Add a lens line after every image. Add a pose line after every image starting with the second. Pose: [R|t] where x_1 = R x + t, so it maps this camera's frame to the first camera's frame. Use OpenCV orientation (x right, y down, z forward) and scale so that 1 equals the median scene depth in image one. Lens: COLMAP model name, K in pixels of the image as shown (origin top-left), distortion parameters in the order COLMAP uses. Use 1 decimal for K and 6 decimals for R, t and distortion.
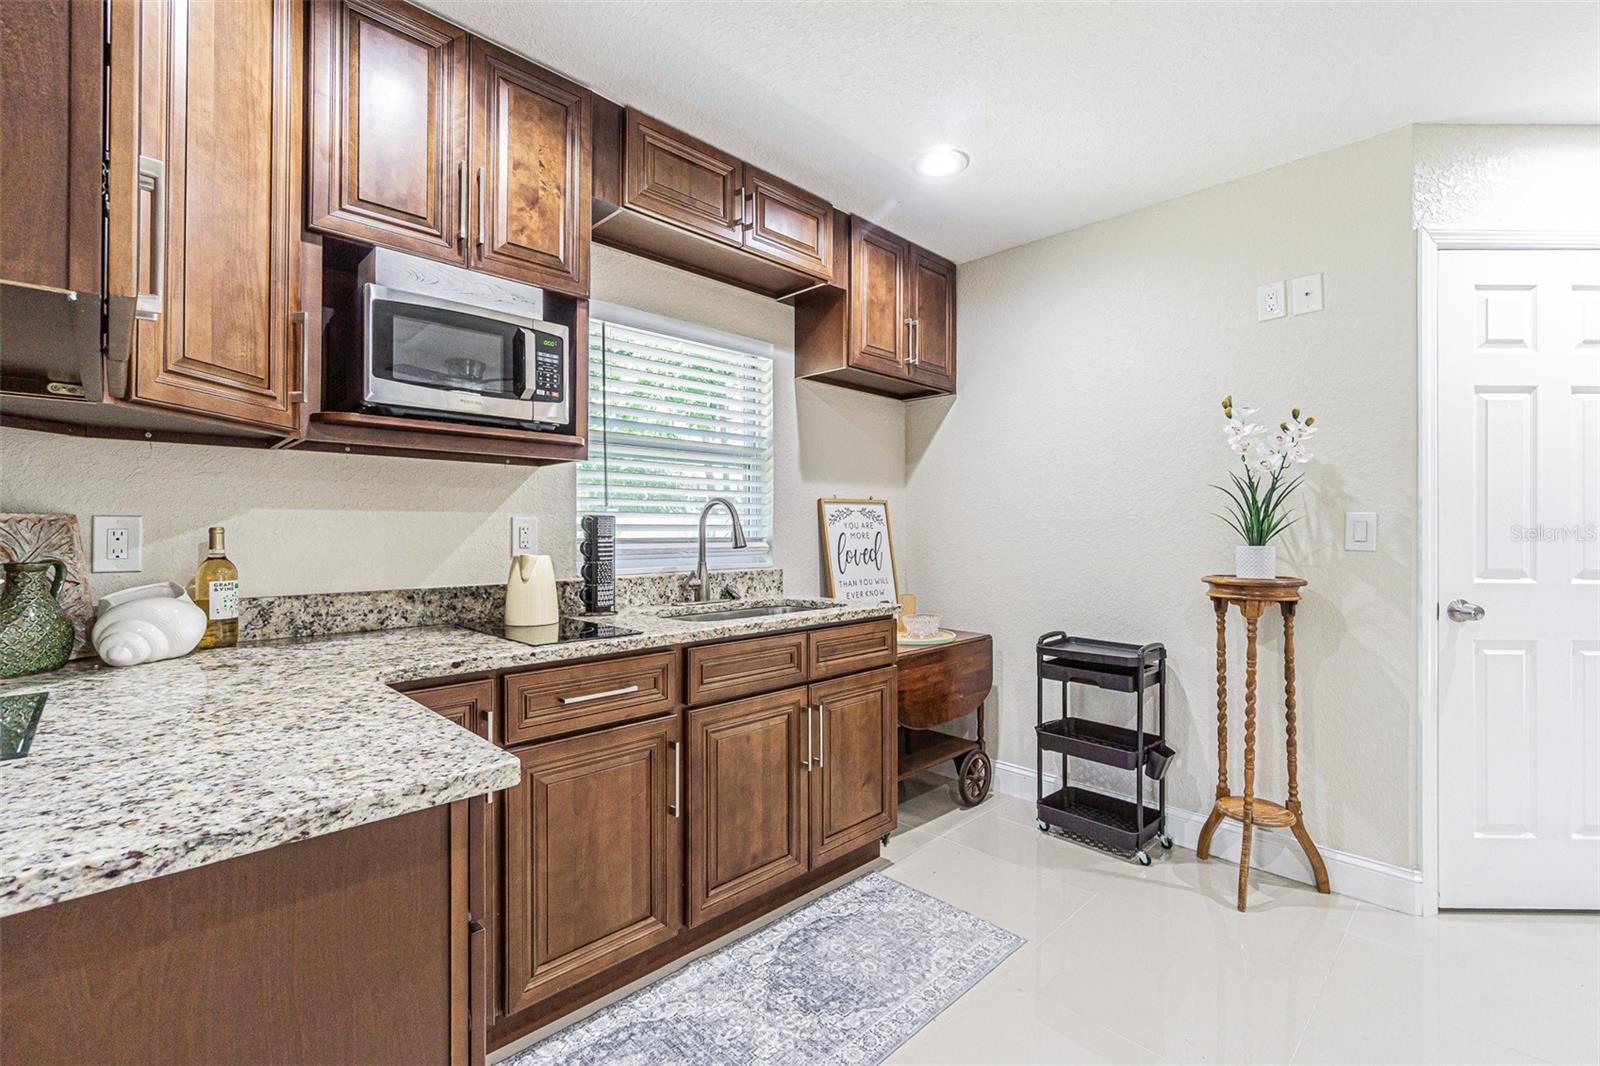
lens RADIAL K [[707.9, 0, 801.7], [0, 707.9, 528.8], [0, 0, 1]] dist [-0.002750, -0.000282]
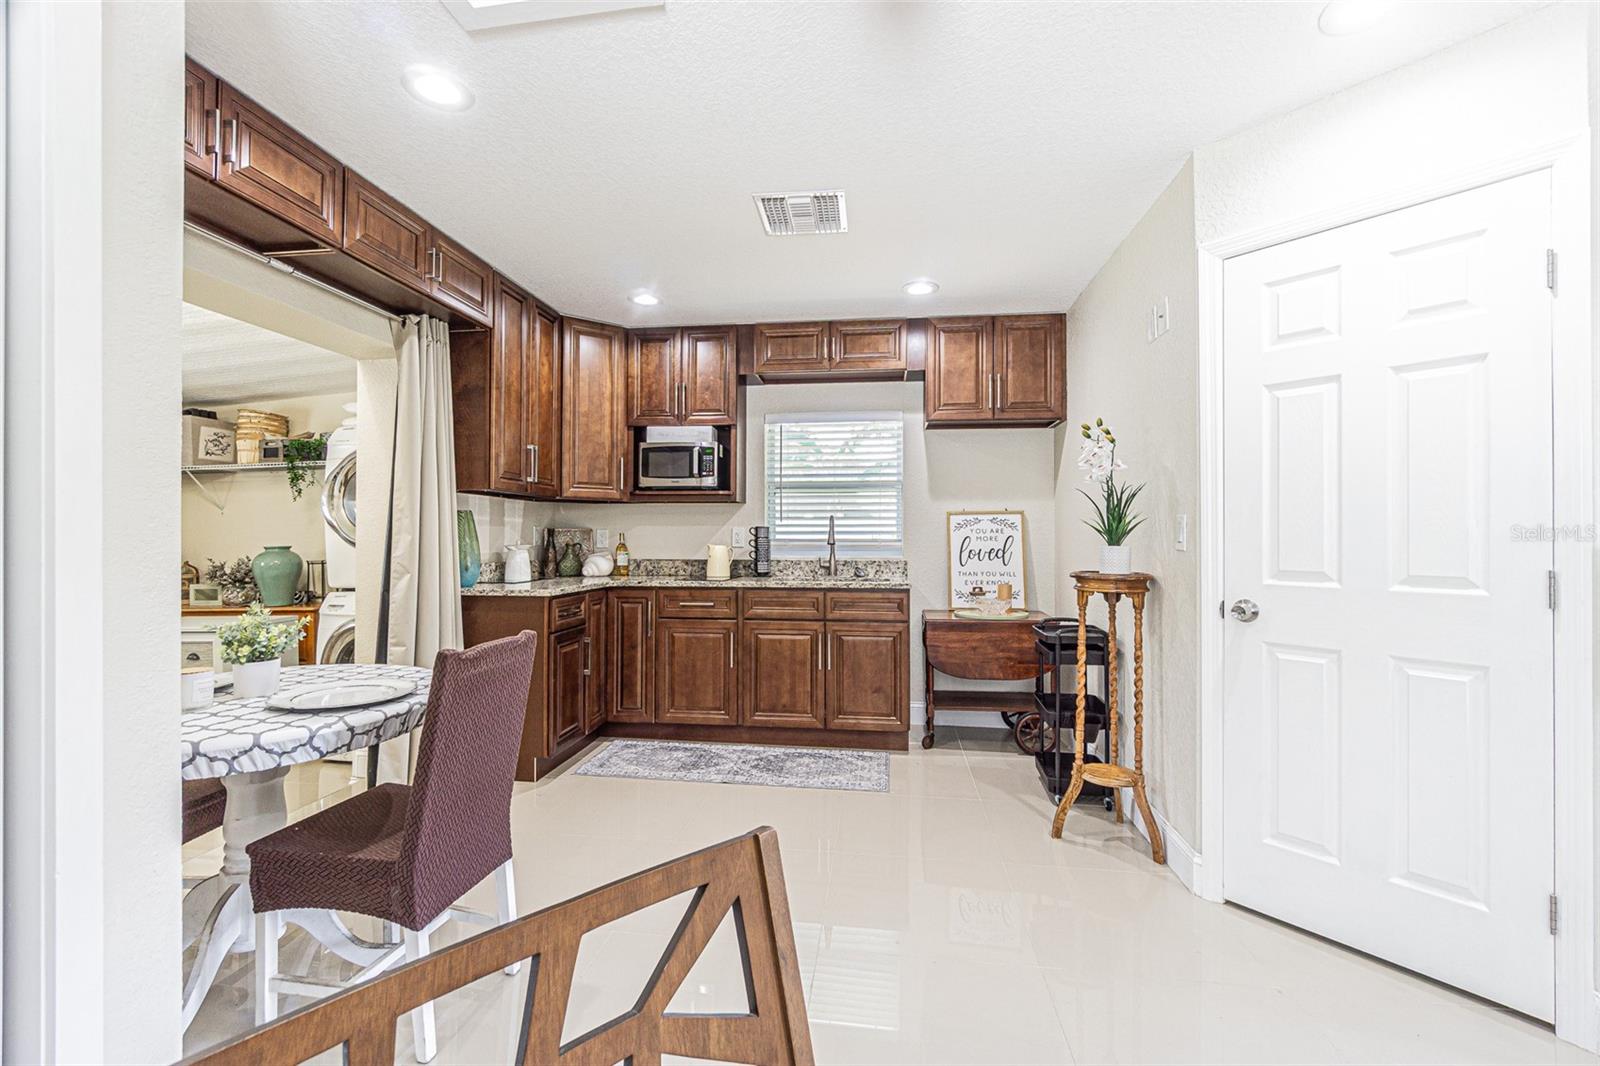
lens RADIAL K [[707.9, 0, 801.7], [0, 707.9, 528.8], [0, 0, 1]] dist [-0.002750, -0.000282]
pose [[0.613573, -0.010123, -0.789573, 1.356139], [0.000268, 0.999920, -0.012612, 0.011933], [0.789638, 0.007527, 0.613527, -0.123141]]
